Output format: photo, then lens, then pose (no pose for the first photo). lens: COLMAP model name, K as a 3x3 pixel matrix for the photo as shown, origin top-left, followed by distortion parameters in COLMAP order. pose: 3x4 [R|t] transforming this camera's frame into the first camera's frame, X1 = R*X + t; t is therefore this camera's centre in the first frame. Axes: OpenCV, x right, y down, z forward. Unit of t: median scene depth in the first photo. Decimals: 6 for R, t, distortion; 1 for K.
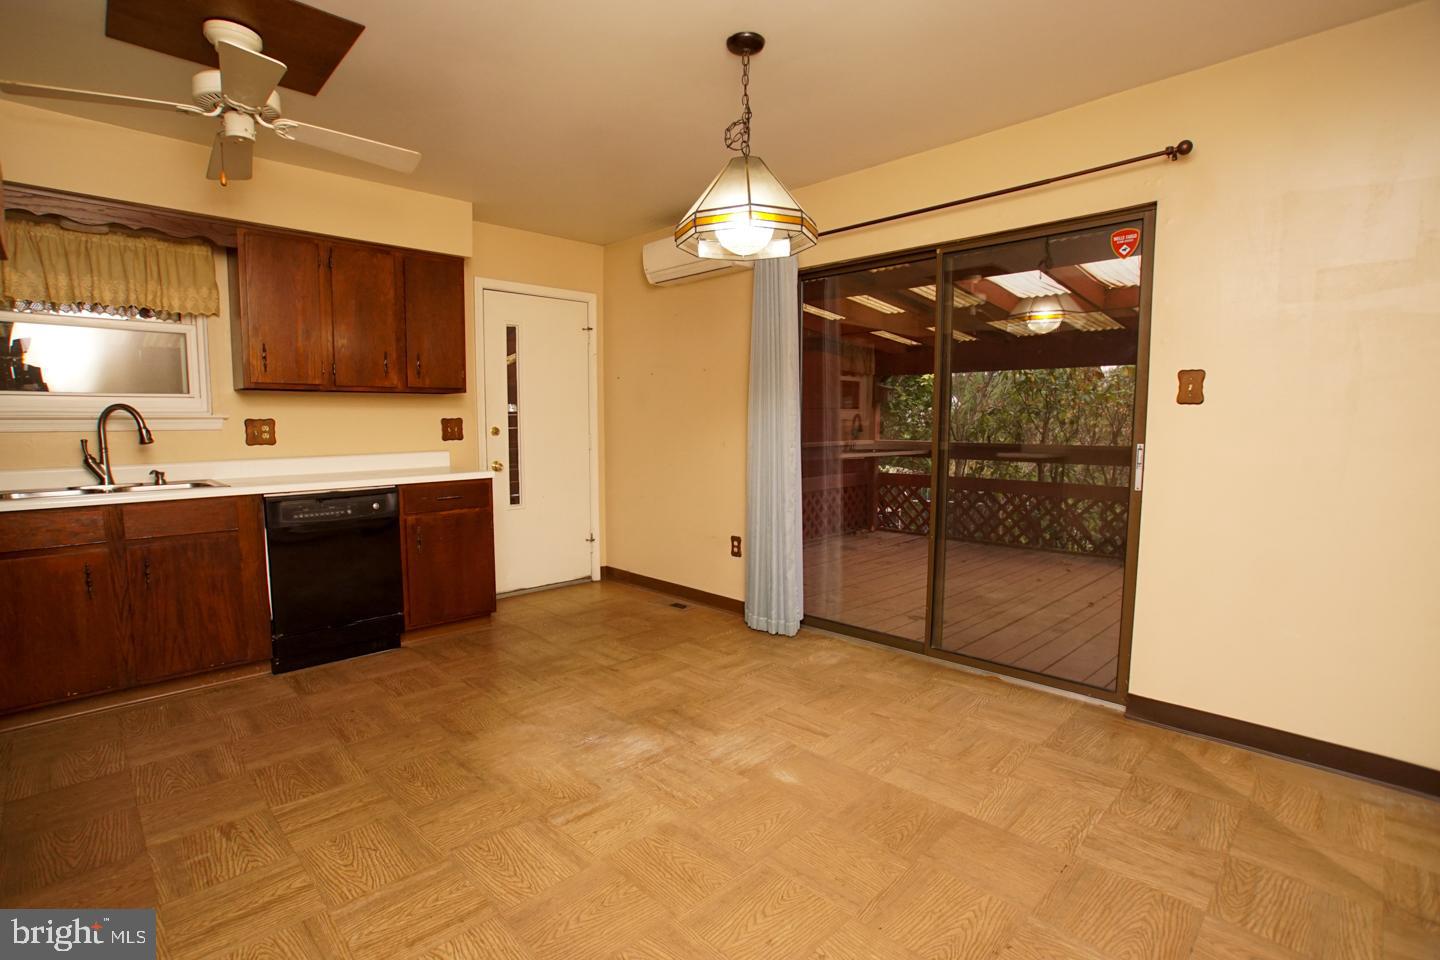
lens RADIAL K [[688.5, 0, 700.7], [0, 688.5, 477.8], [0, 0, 1]] dist [-0.075719, 0.033704]
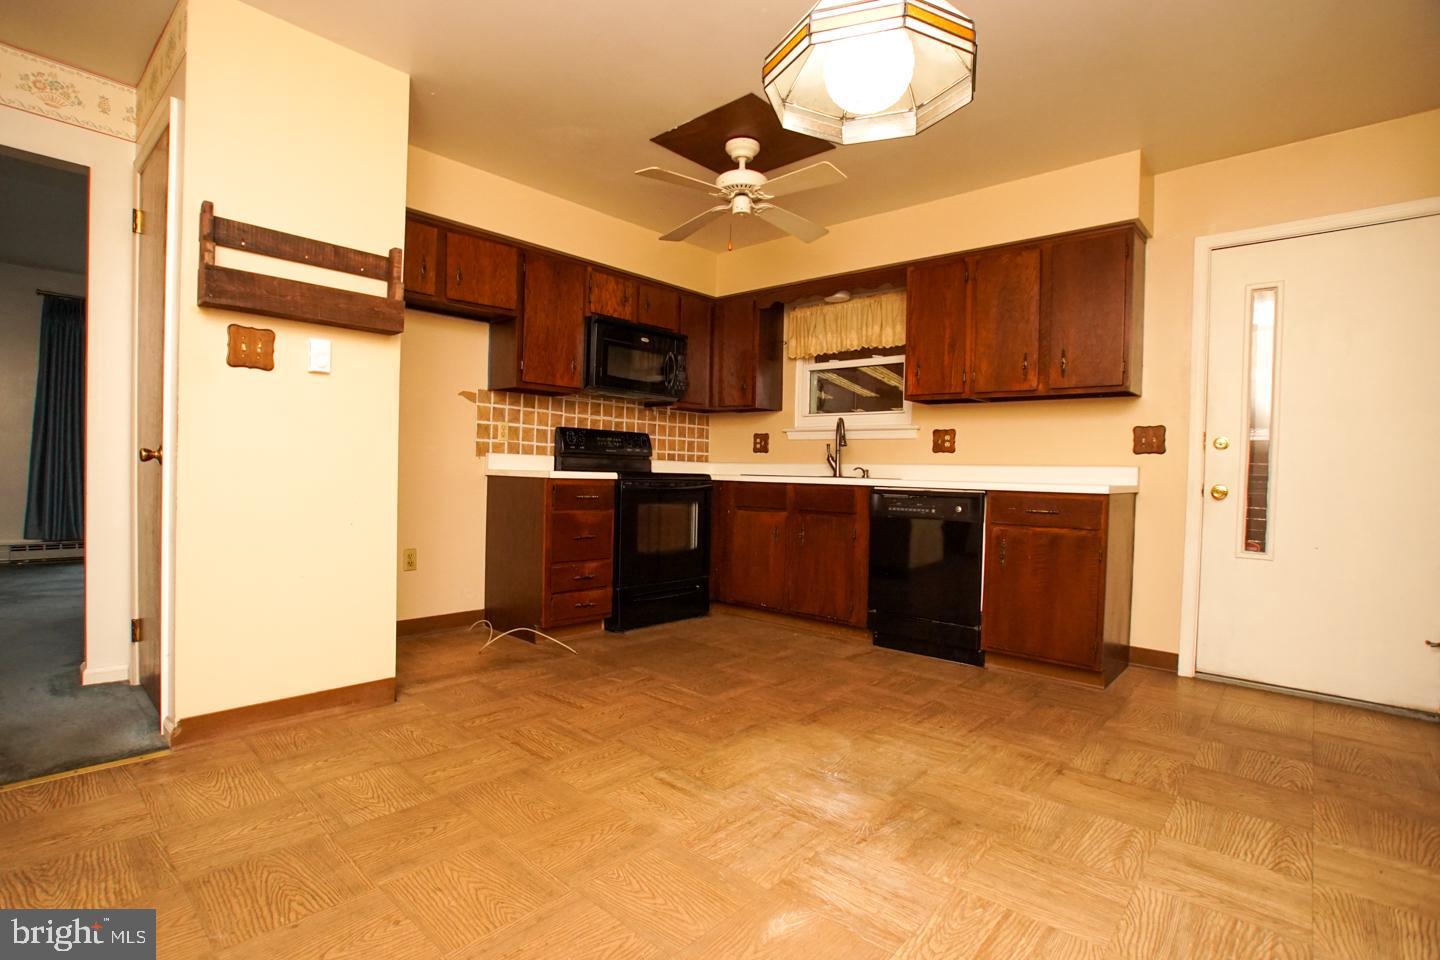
lens RADIAL K [[688.5, 0, 700.7], [0, 688.5, 477.8], [0, 0, 1]] dist [-0.075719, 0.033704]
pose [[0.060399, 0.015746, -0.998050, 0.540954], [-0.110363, 0.993851, 0.009001, 0.032505], [0.992054, 0.109604, 0.061765, 0.635102]]
